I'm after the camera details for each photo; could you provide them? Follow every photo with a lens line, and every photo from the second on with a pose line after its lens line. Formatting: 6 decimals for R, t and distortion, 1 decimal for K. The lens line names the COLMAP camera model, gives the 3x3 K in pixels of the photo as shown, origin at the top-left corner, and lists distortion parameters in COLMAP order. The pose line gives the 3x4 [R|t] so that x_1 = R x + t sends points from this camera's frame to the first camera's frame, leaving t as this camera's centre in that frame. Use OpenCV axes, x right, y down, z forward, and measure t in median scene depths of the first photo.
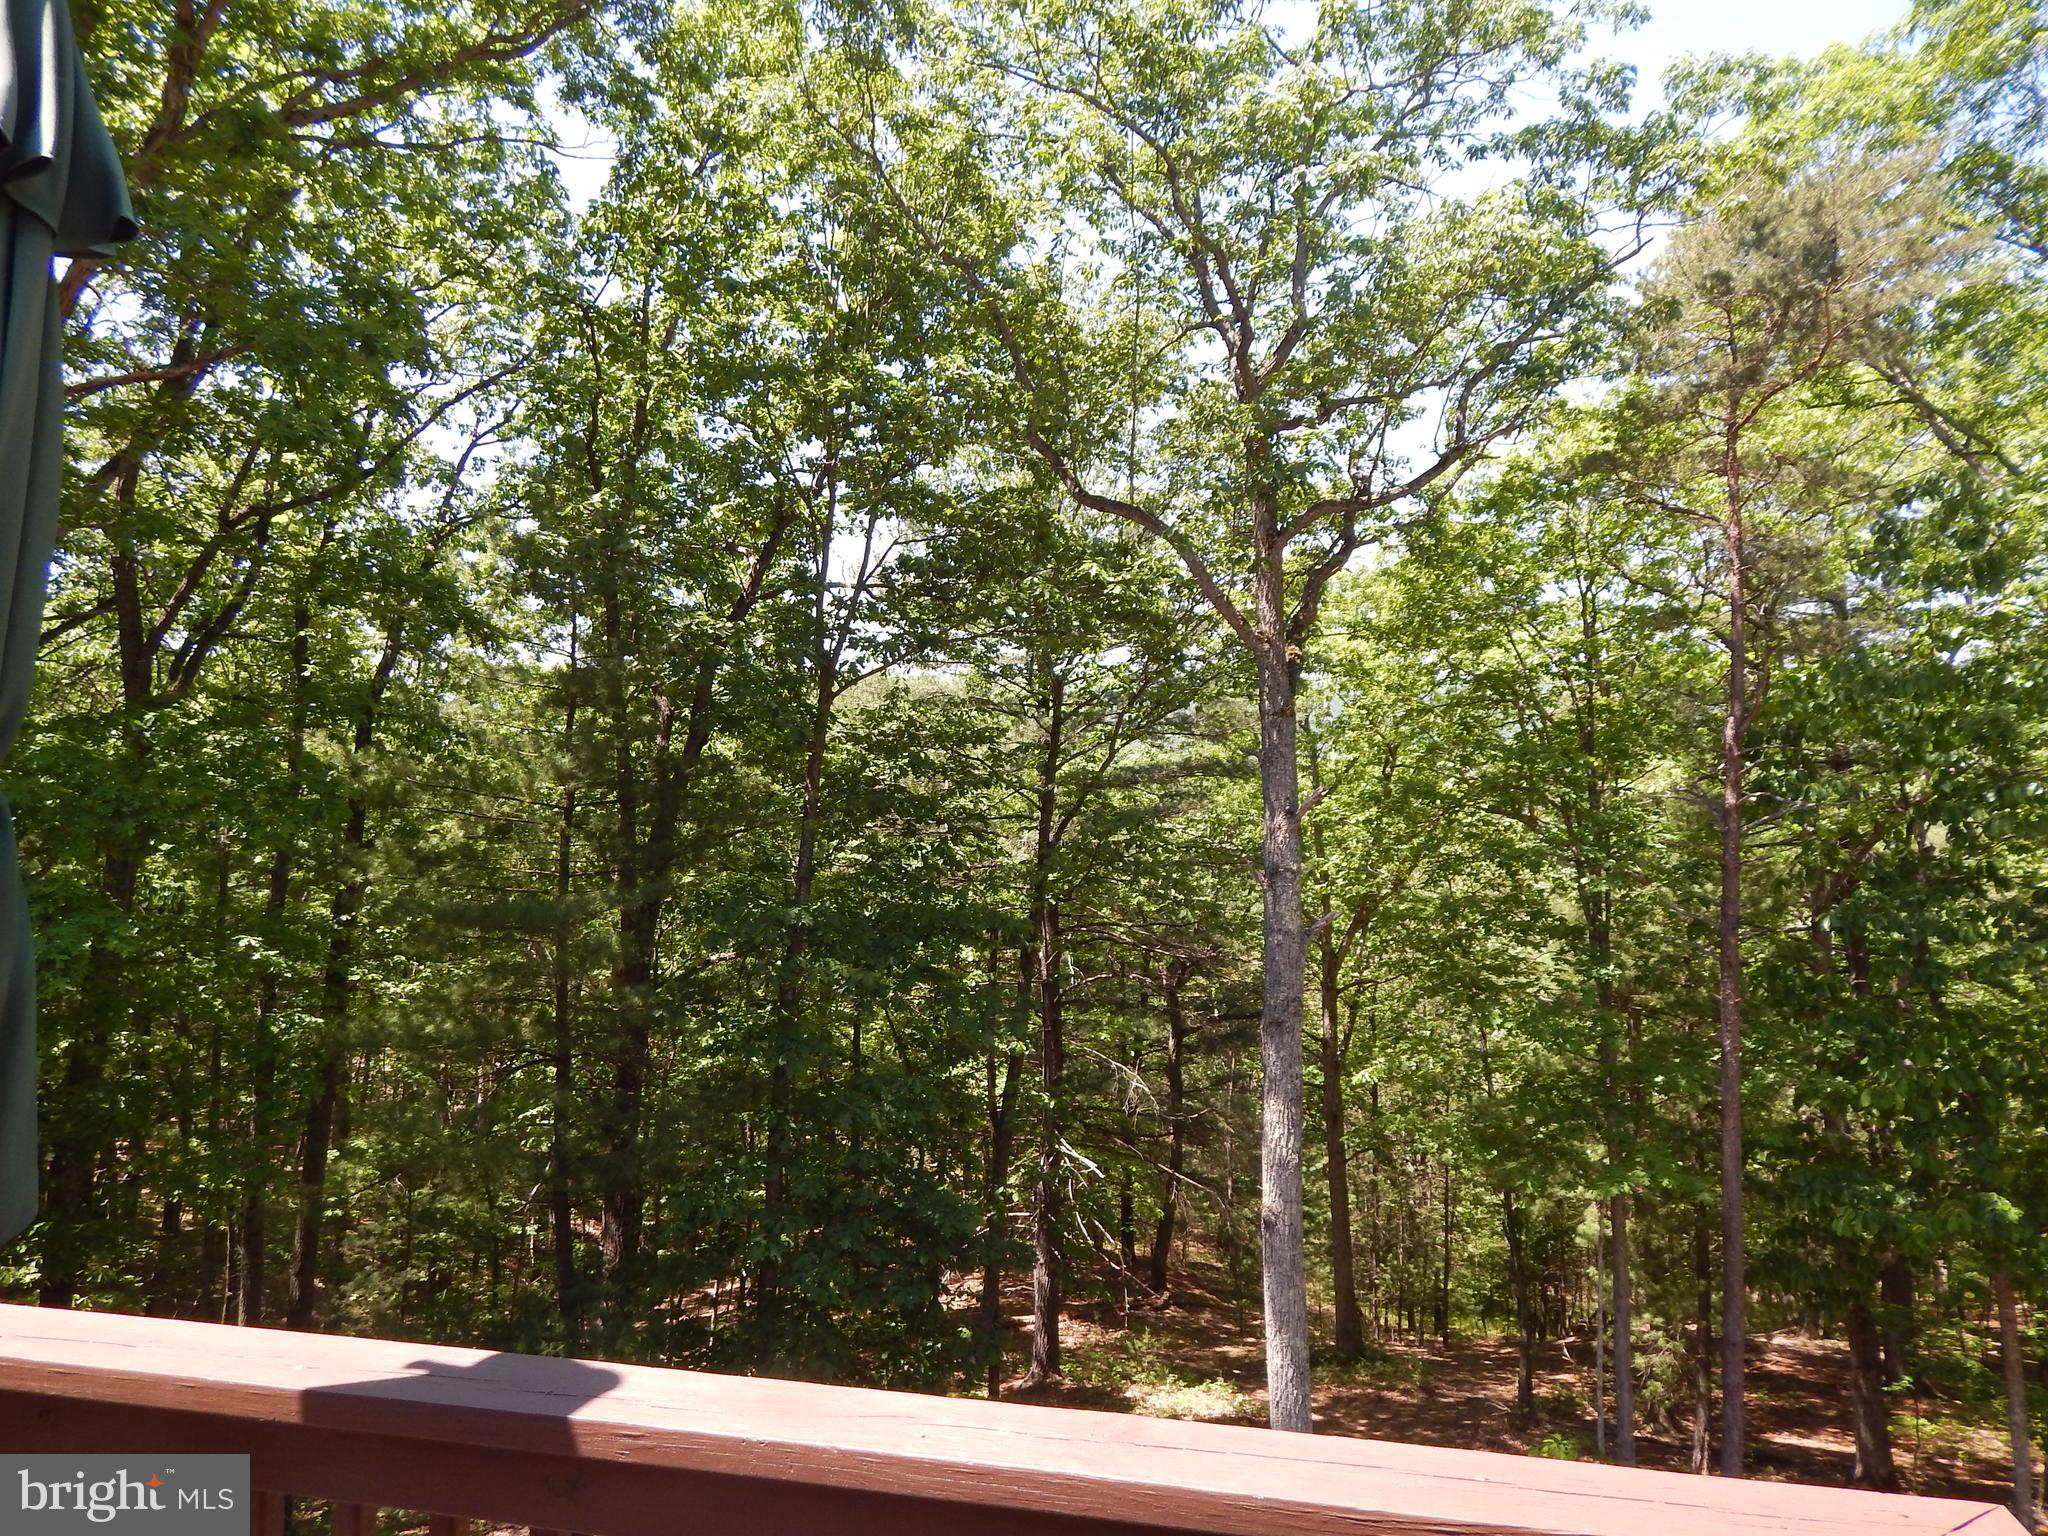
lens RADIAL K [[1367.2, 0, 1023.7], [0, 1367.2, 756.7], [0, 0, 1]] dist [0.017261, -0.016139]
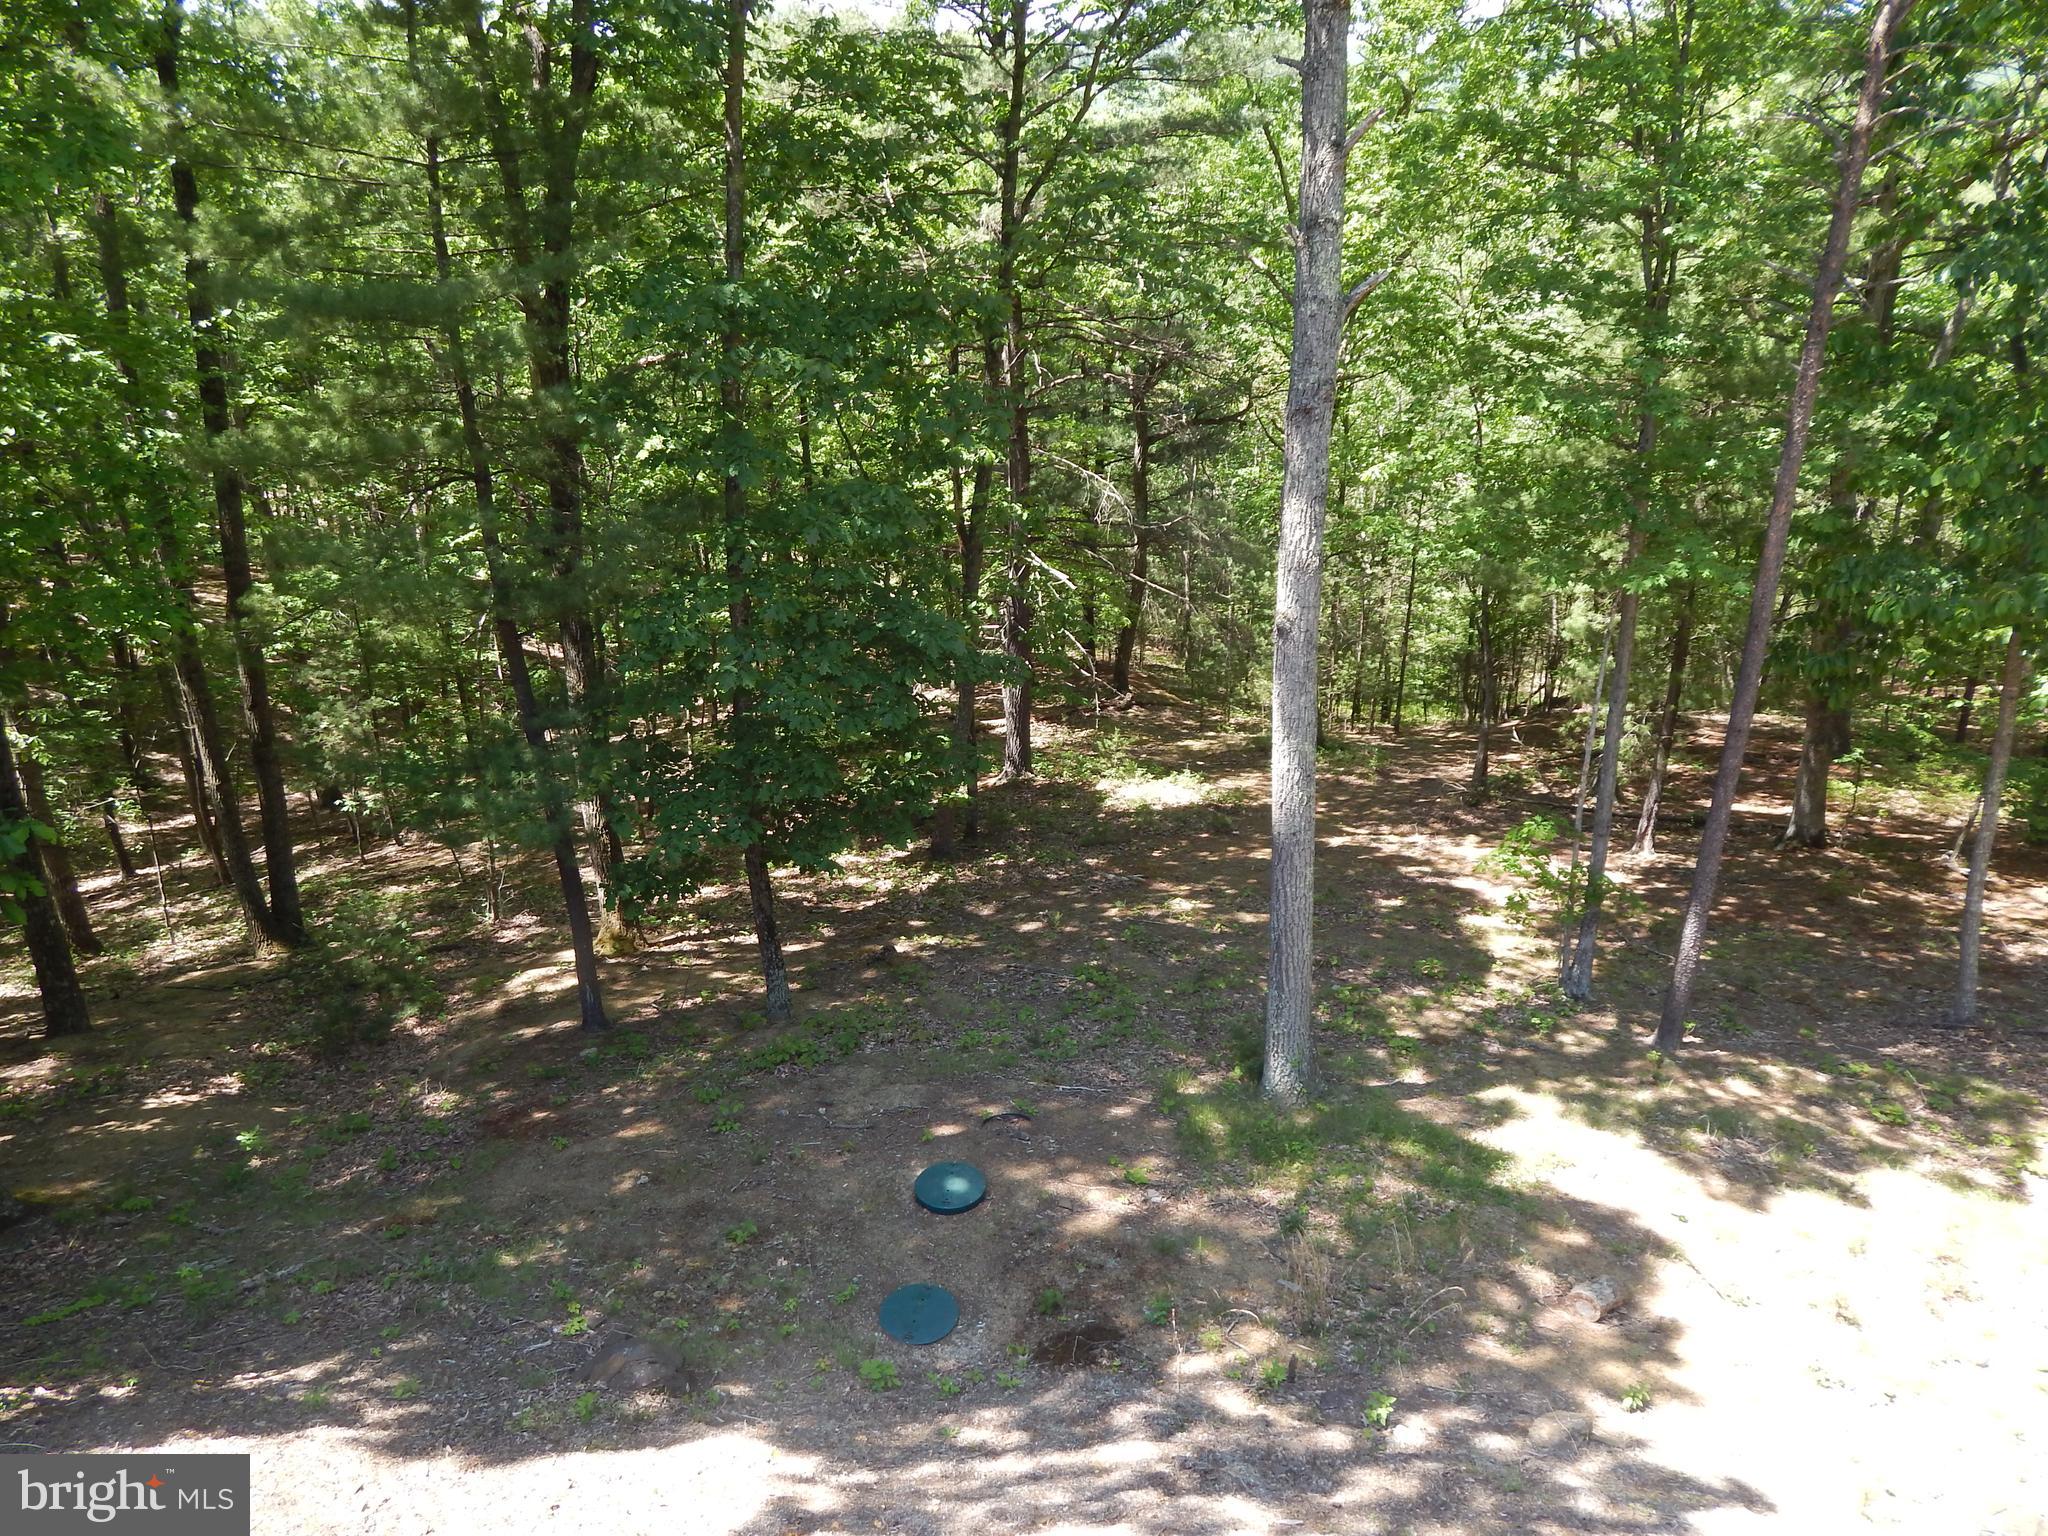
lens RADIAL K [[1367.2, 0, 1023.7], [0, 1367.2, 756.7], [0, 0, 1]] dist [0.017261, -0.016139]
pose [[0.998889, -0.034479, 0.032139, -0.019664], [0.018411, 0.913080, 0.407365, 0.027344], [-0.043391, -0.406320, 0.912700, 0.091000]]
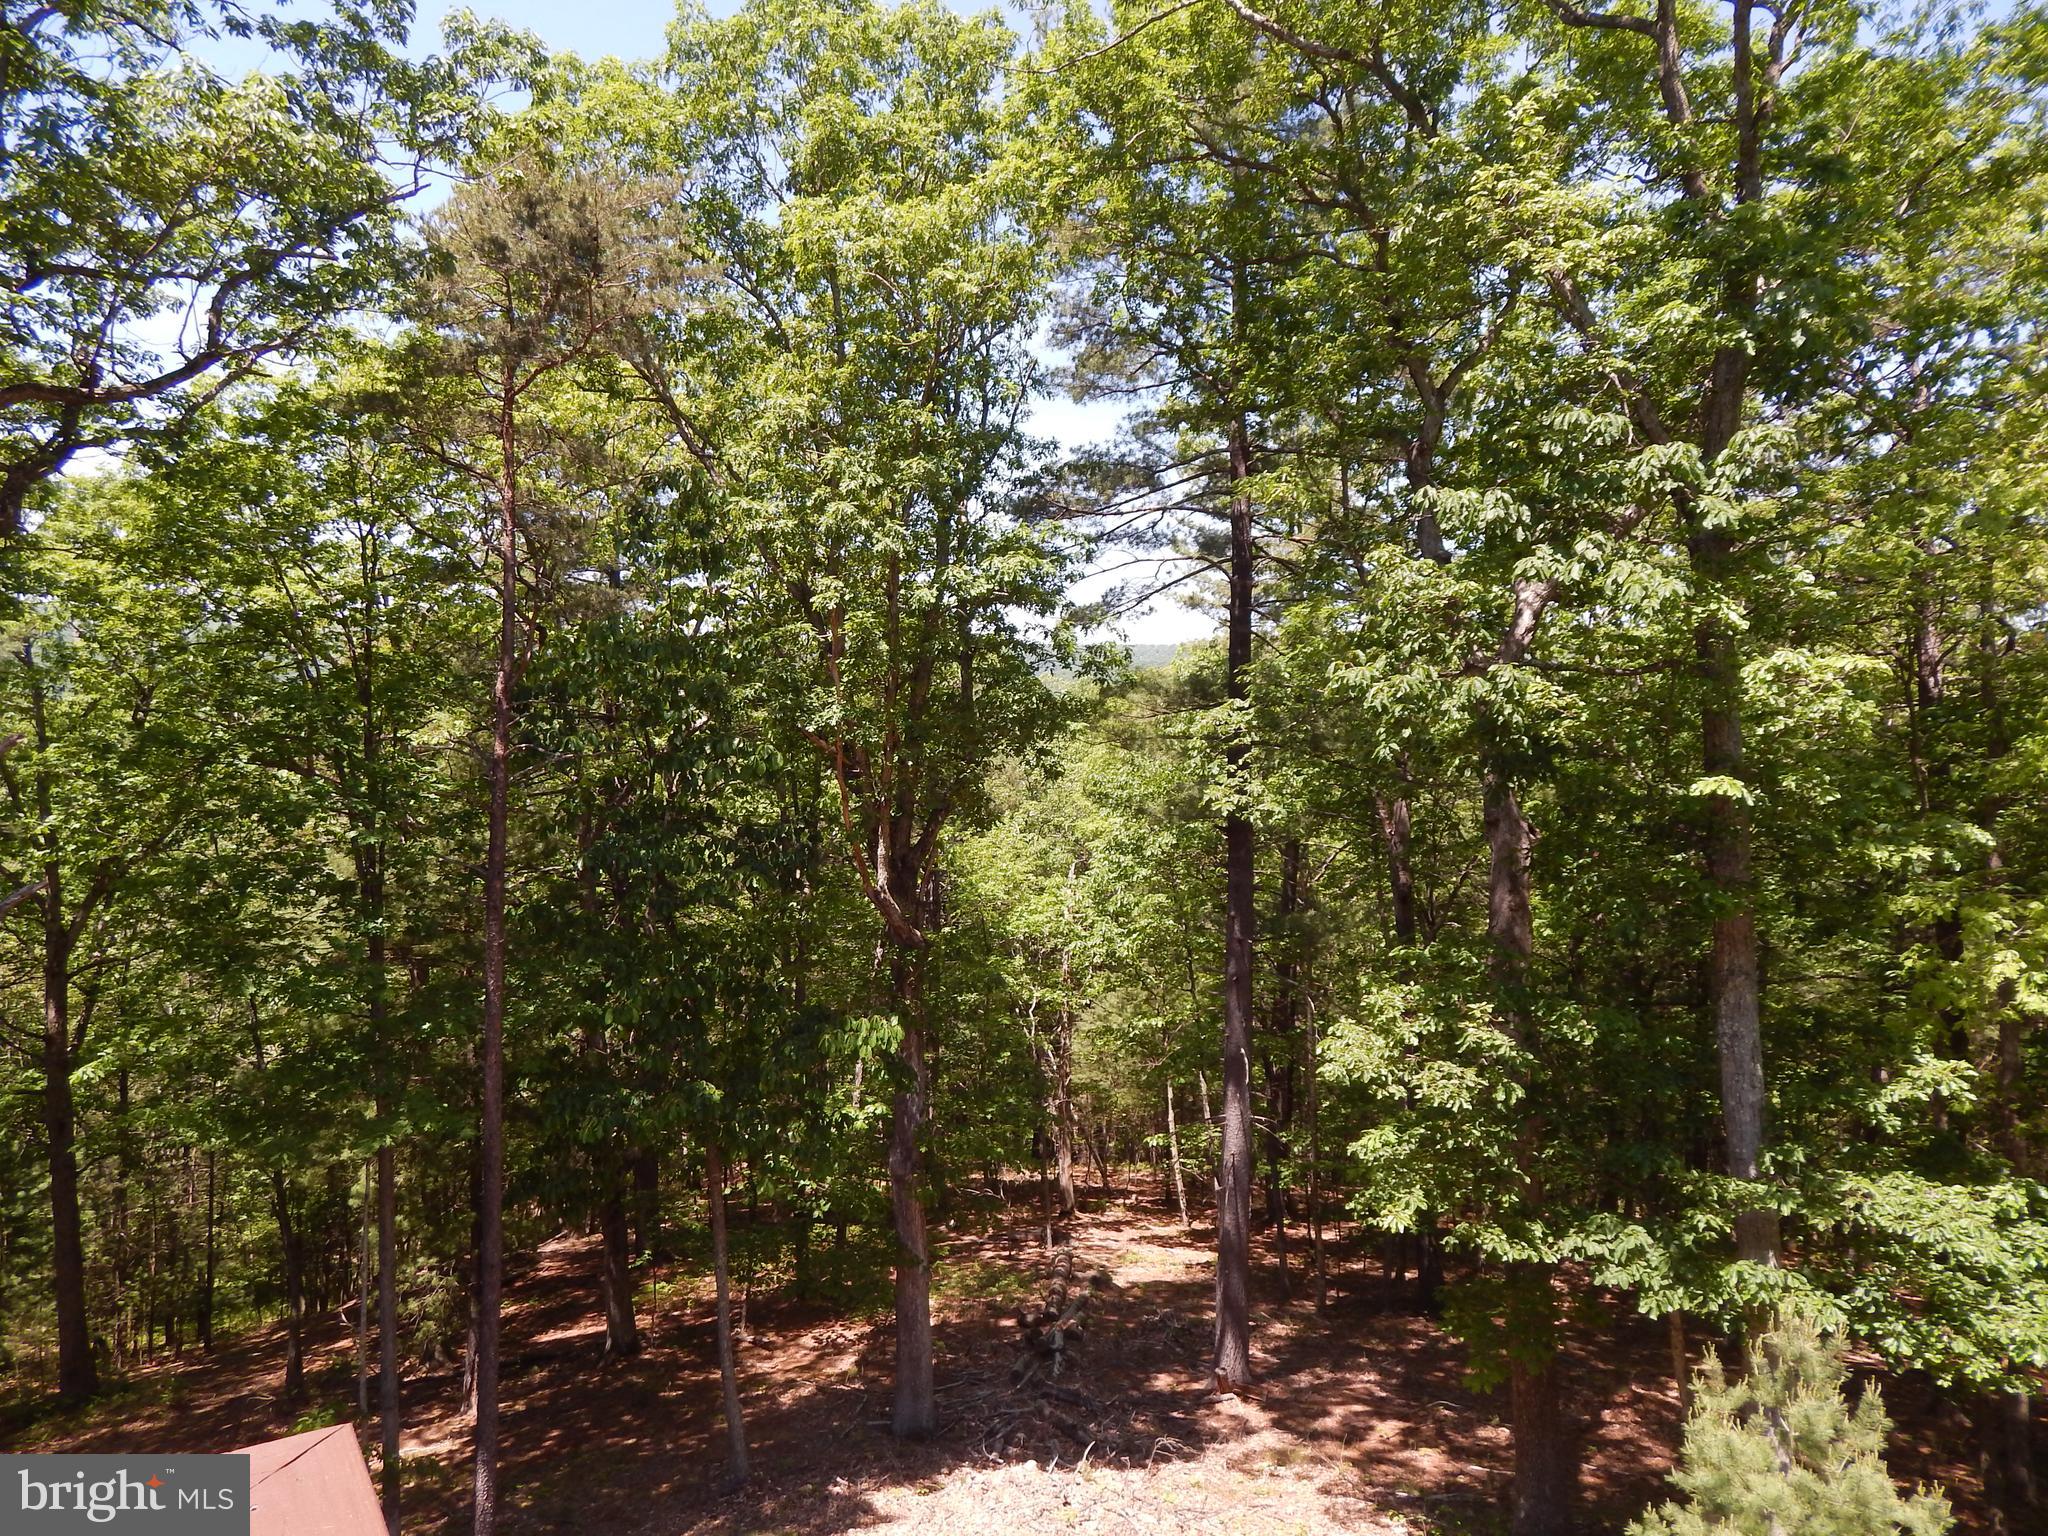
lens RADIAL K [[1365.3, 0, 1034.1], [0, 1365.3, 757.8], [0, 0, 1]] dist [0.011569, -0.003544]
pose [[0.677976, 0.001048, 0.735083, 0.018449], [-0.027934, 0.999313, 0.024340, -0.000133], [-0.734553, -0.037036, 0.677540, -0.004494]]
